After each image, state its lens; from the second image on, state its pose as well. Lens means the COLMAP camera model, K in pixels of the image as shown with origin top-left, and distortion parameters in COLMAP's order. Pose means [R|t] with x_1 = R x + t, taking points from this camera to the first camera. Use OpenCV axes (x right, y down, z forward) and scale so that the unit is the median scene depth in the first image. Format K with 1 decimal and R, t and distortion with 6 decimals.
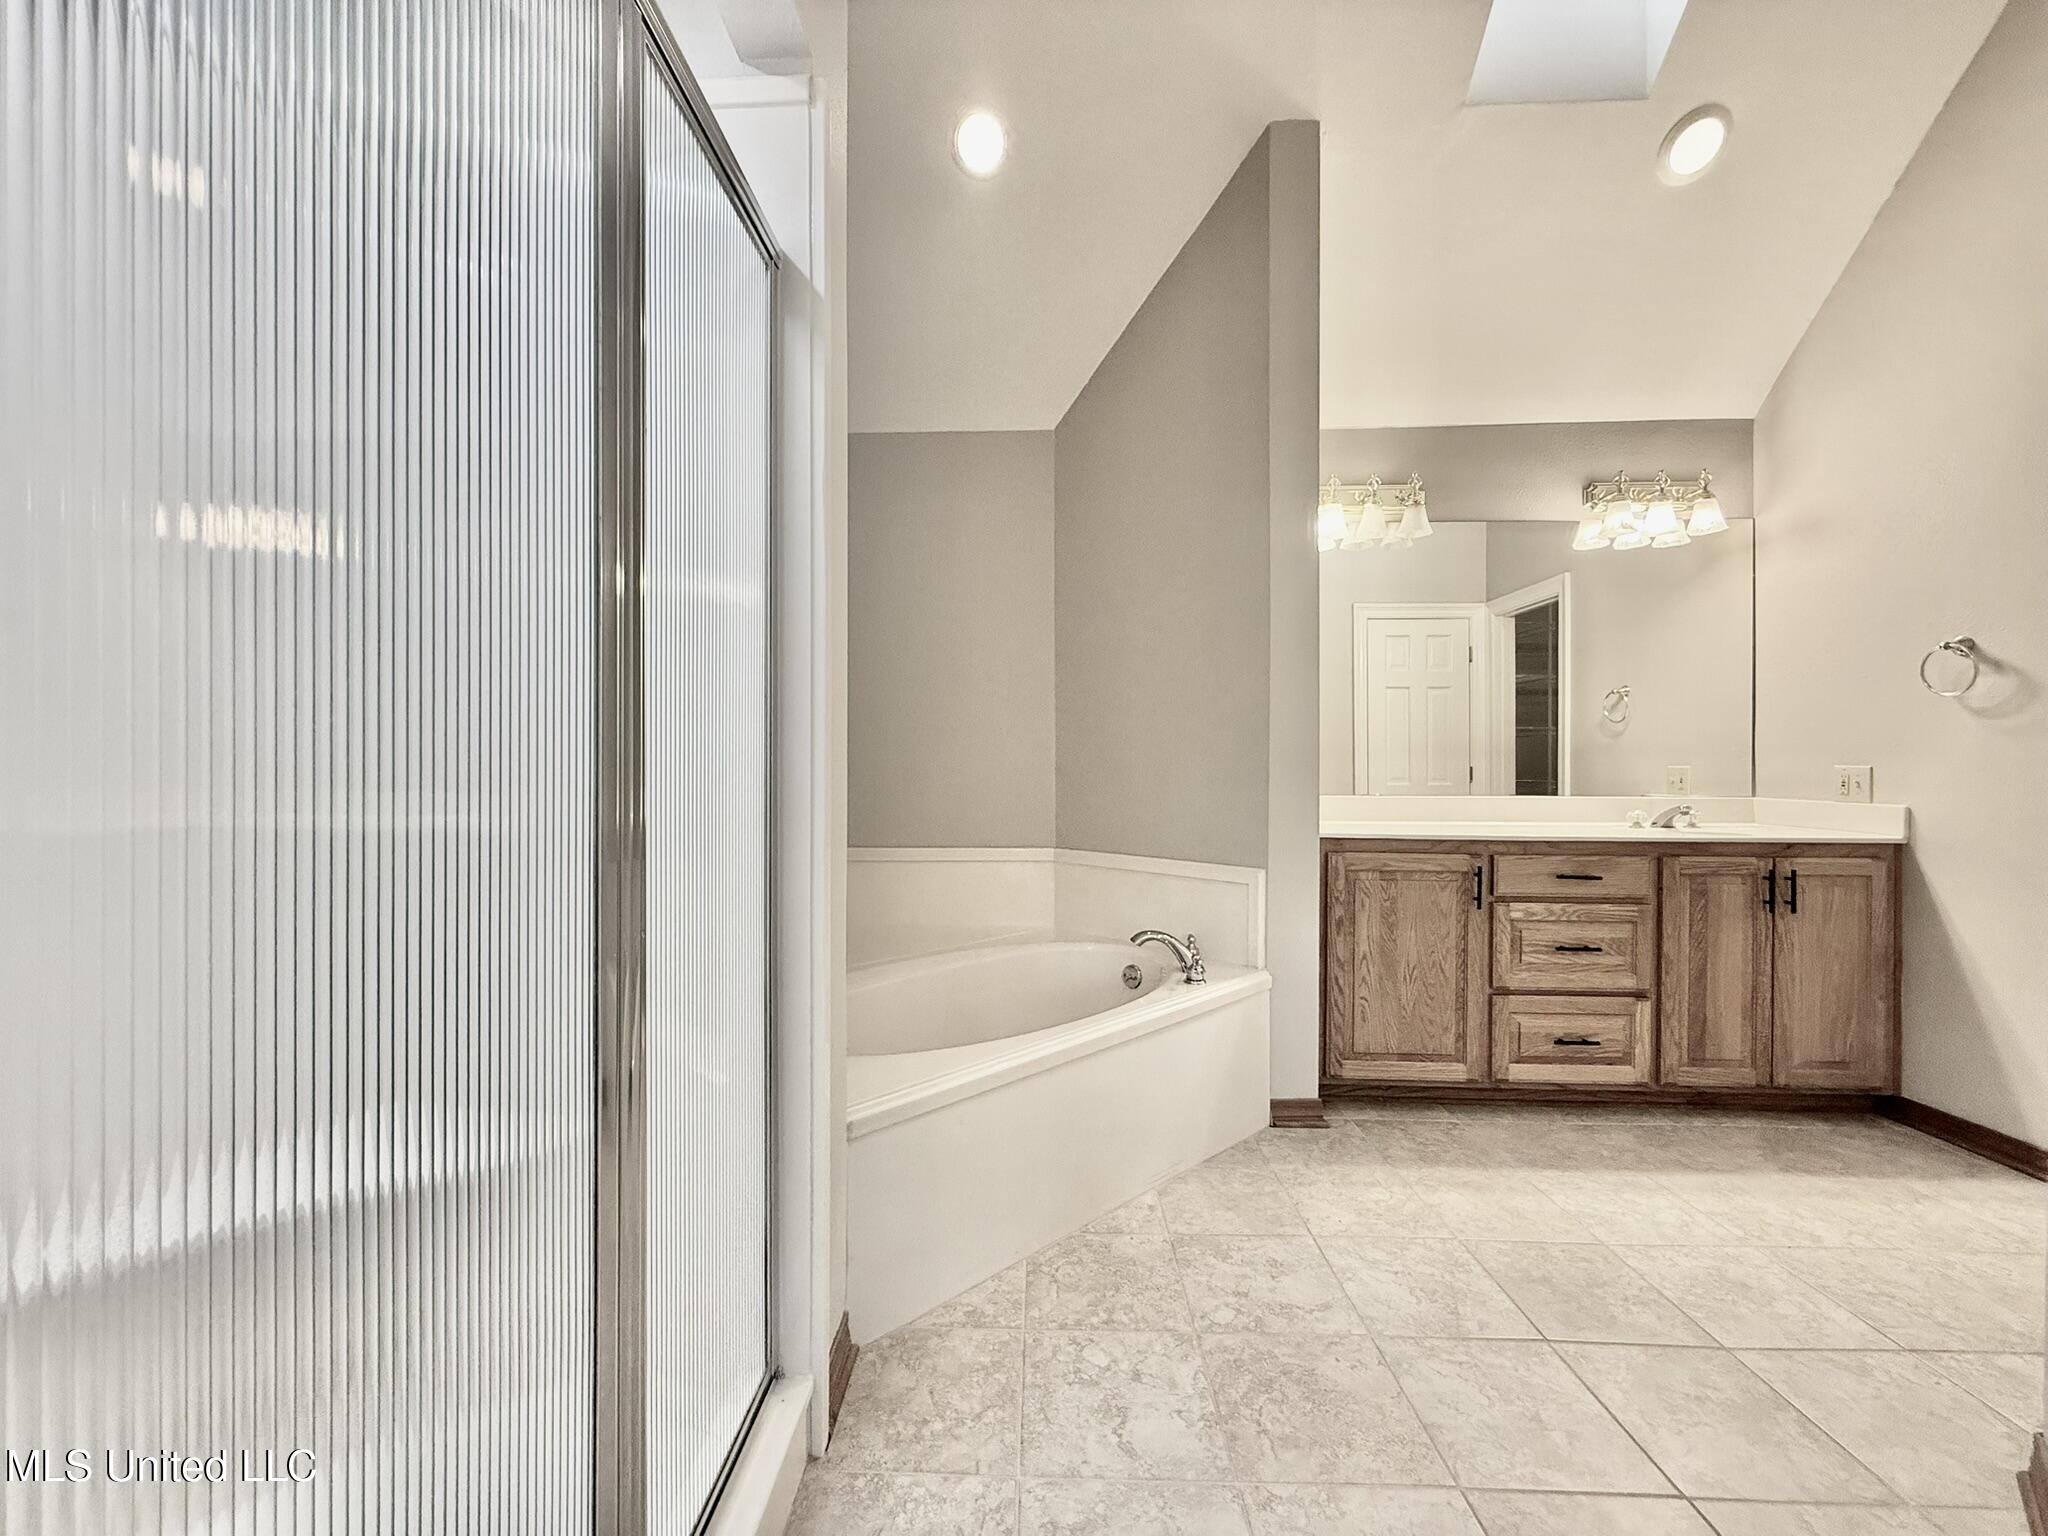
lens RADIAL K [[815.3, 0, 1022.9], [0, 815.3, 764.7], [0, 0, 1]] dist [-0.000808, 0.000403]
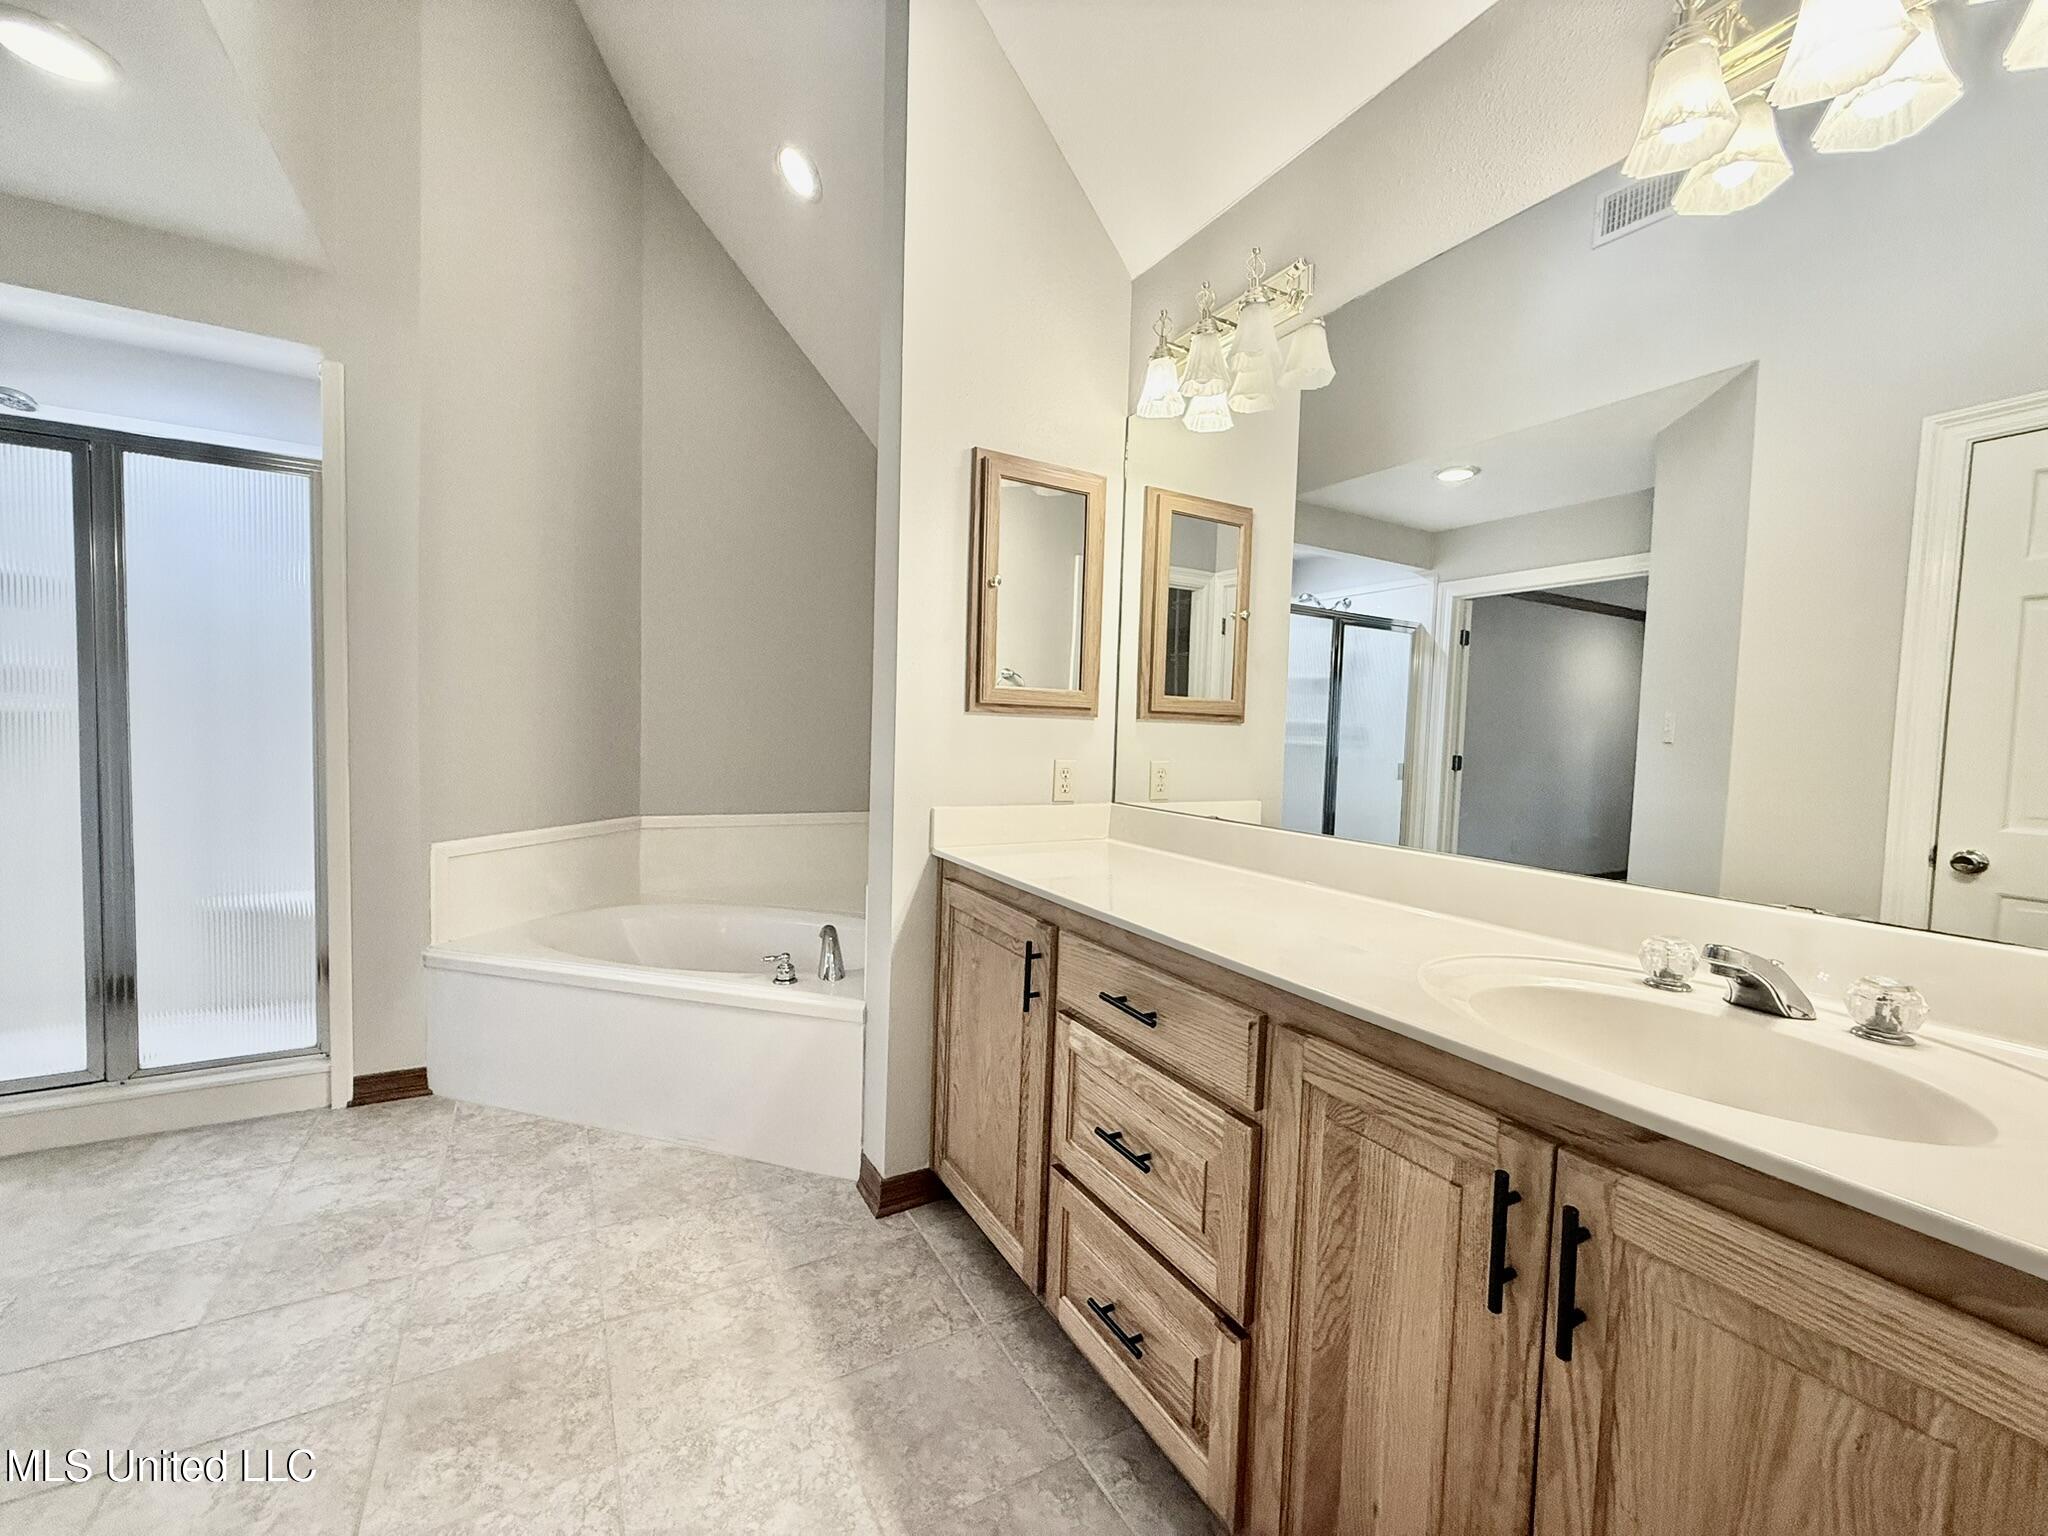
lens RADIAL K [[815.3, 0, 1019.4], [0, 815.3, 769.2], [0, 0, 1]] dist [-0.000808, 0.000403]
pose [[0.530518, 0.058396, -0.845660, 1.073270], [-0.031593, 0.998293, 0.049116, -0.032573], [0.847085, 0.000660, 0.531457, 0.682884]]
